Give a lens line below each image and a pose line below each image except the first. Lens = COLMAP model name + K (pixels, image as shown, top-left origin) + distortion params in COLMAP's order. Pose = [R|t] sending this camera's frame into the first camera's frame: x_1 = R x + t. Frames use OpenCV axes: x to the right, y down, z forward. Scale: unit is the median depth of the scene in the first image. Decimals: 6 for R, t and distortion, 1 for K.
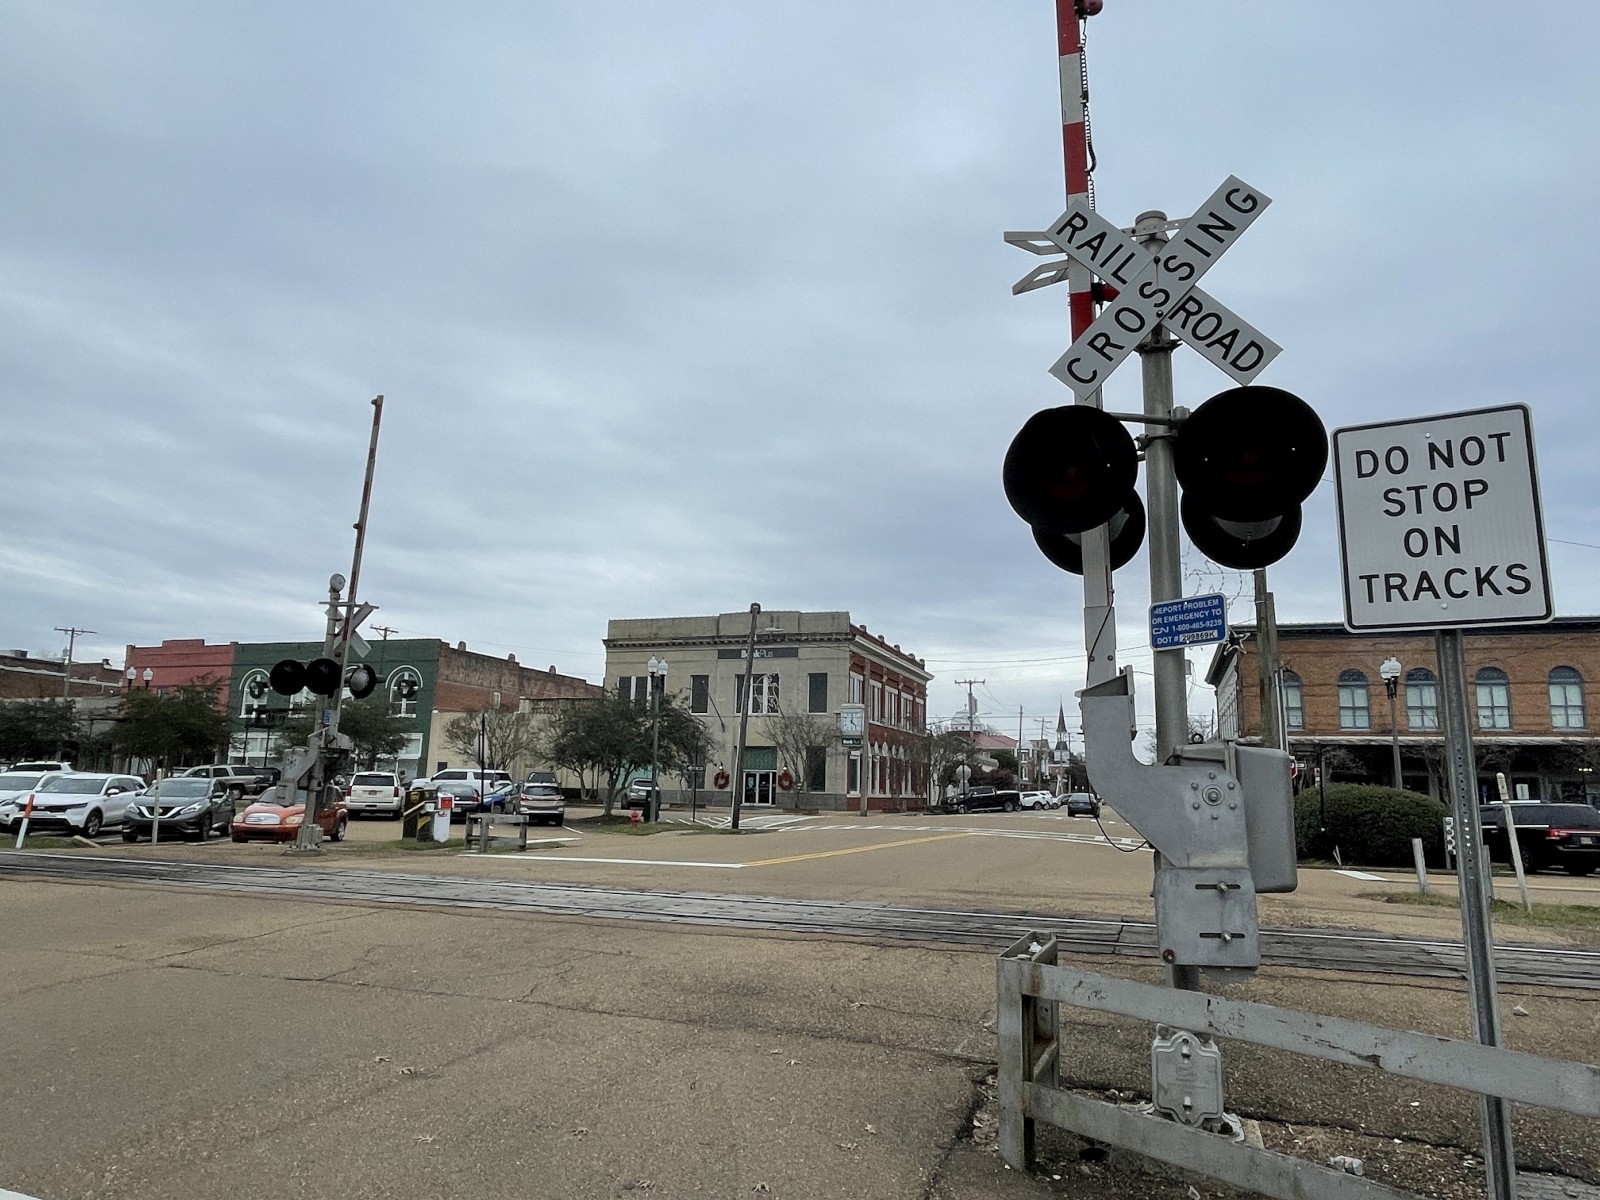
lens RADIAL K [[1021.0, 0, 803.9], [0, 1021.0, 599.1], [0, 0, 1]] dist [-0.001704, -0.004477]
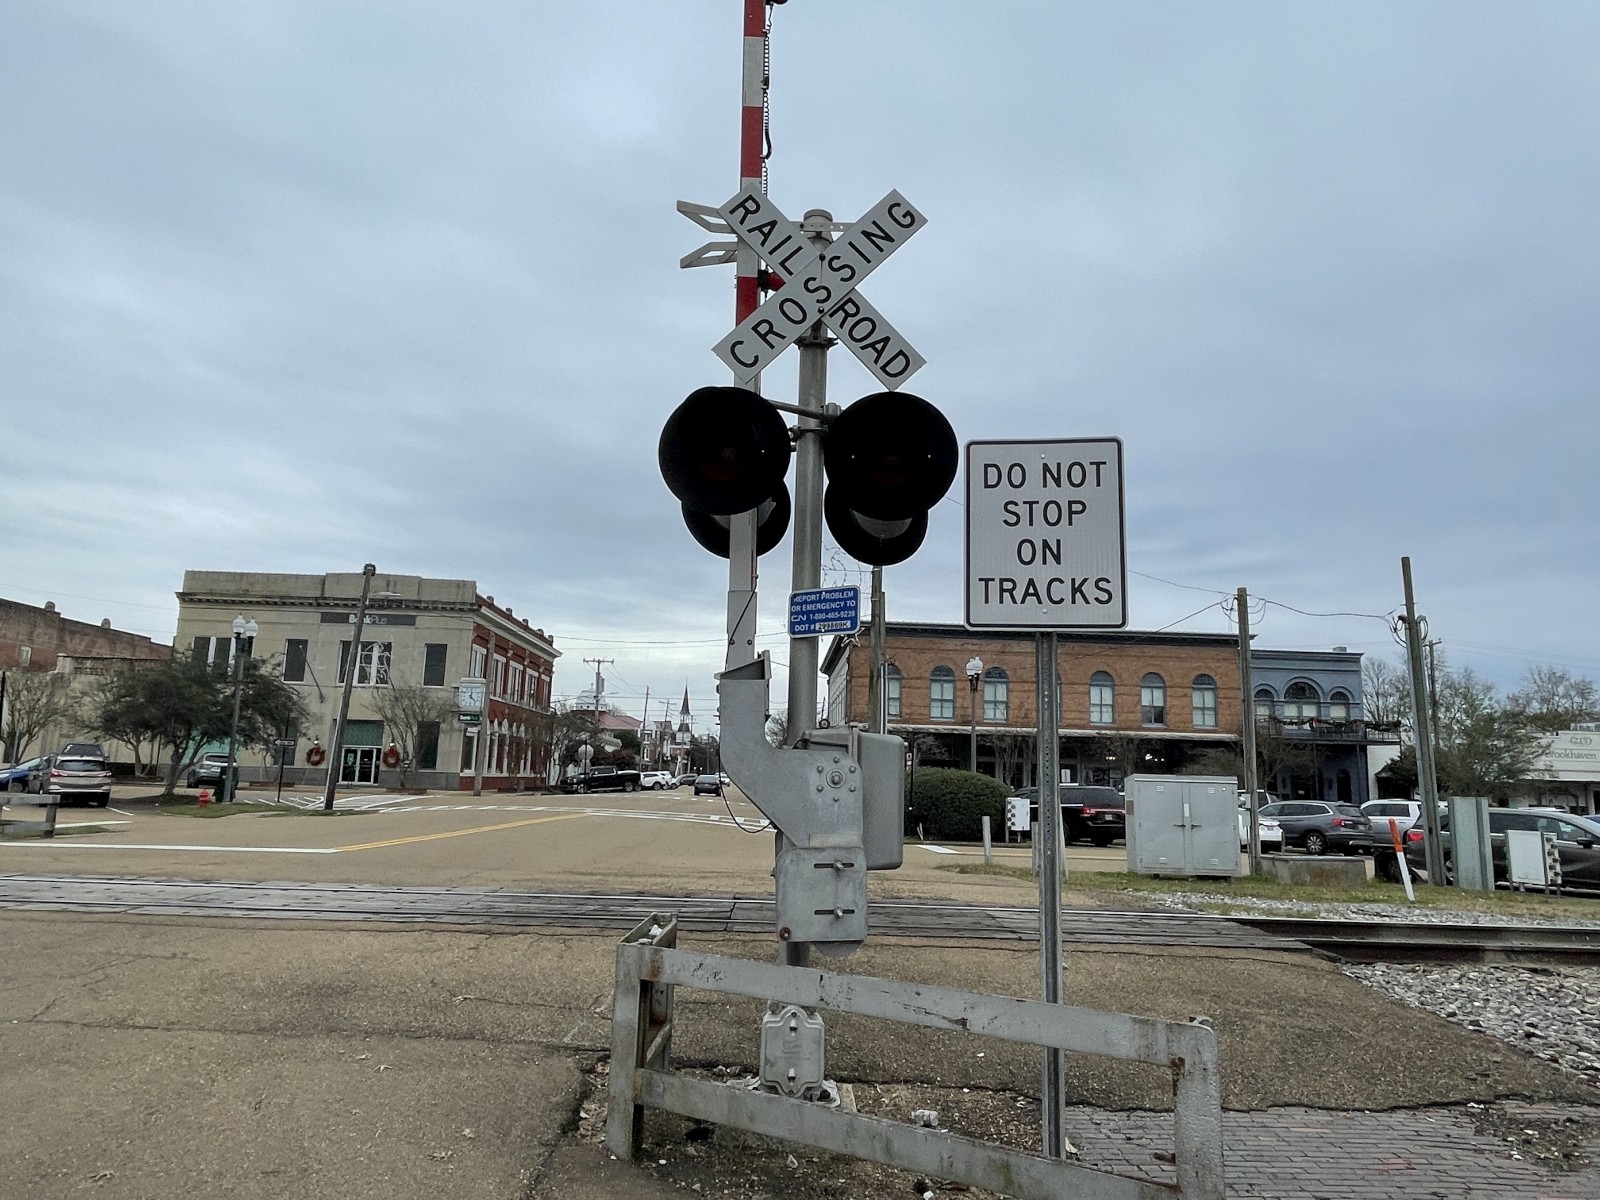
lens RADIAL K [[1021.0, 0, 803.9], [0, 1021.0, 599.1], [0, 0, 1]] dist [-0.001704, -0.004477]
pose [[0.934778, 0.067676, 0.348726, -0.004869], [-0.074379, 0.997213, 0.005851, 0.004847], [-0.347358, -0.031408, 0.937206, 0.032070]]
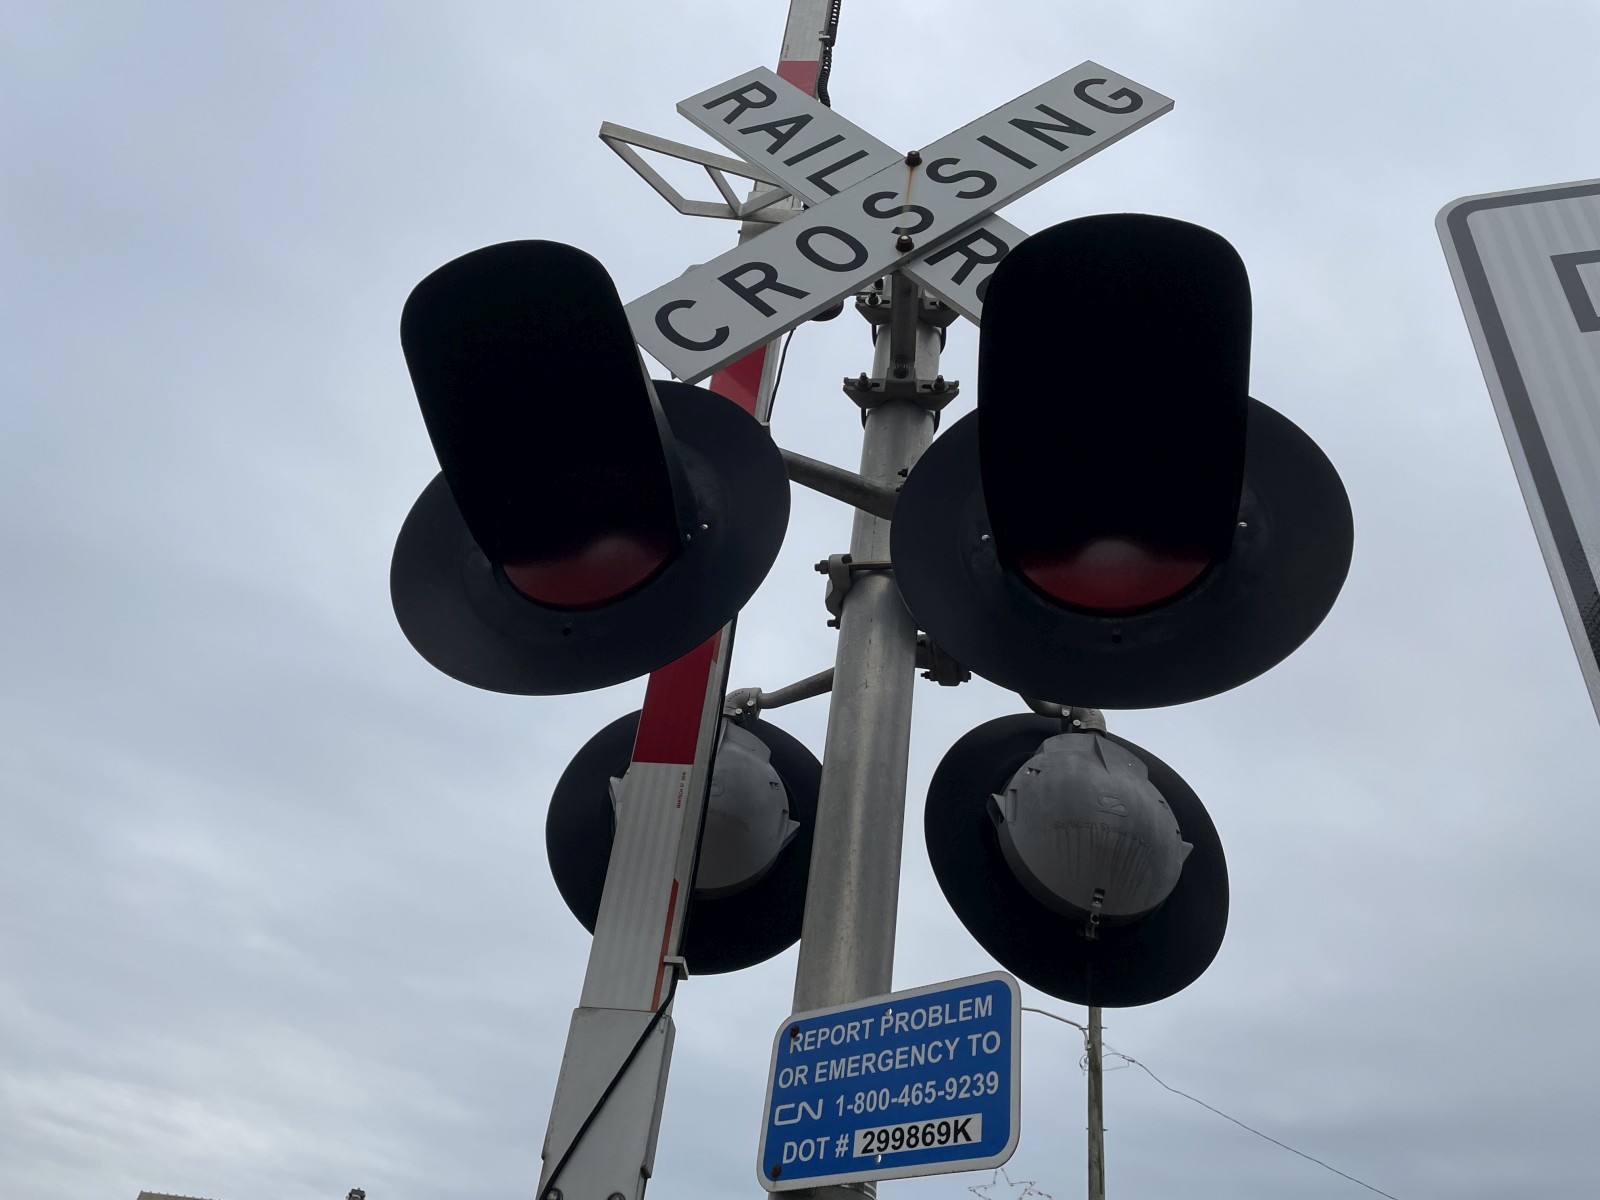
lens RADIAL K [[1246.8, 0, 805.7], [0, 1246.8, 590.9], [0, 0, 1]] dist [0.084240, -0.105394]
pose [[0.964176, 0.226877, 0.137448, 0.247763], [-0.138650, 0.872770, -0.468027, 0.062076], [-0.226145, 0.432203, 0.872960, 0.578748]]
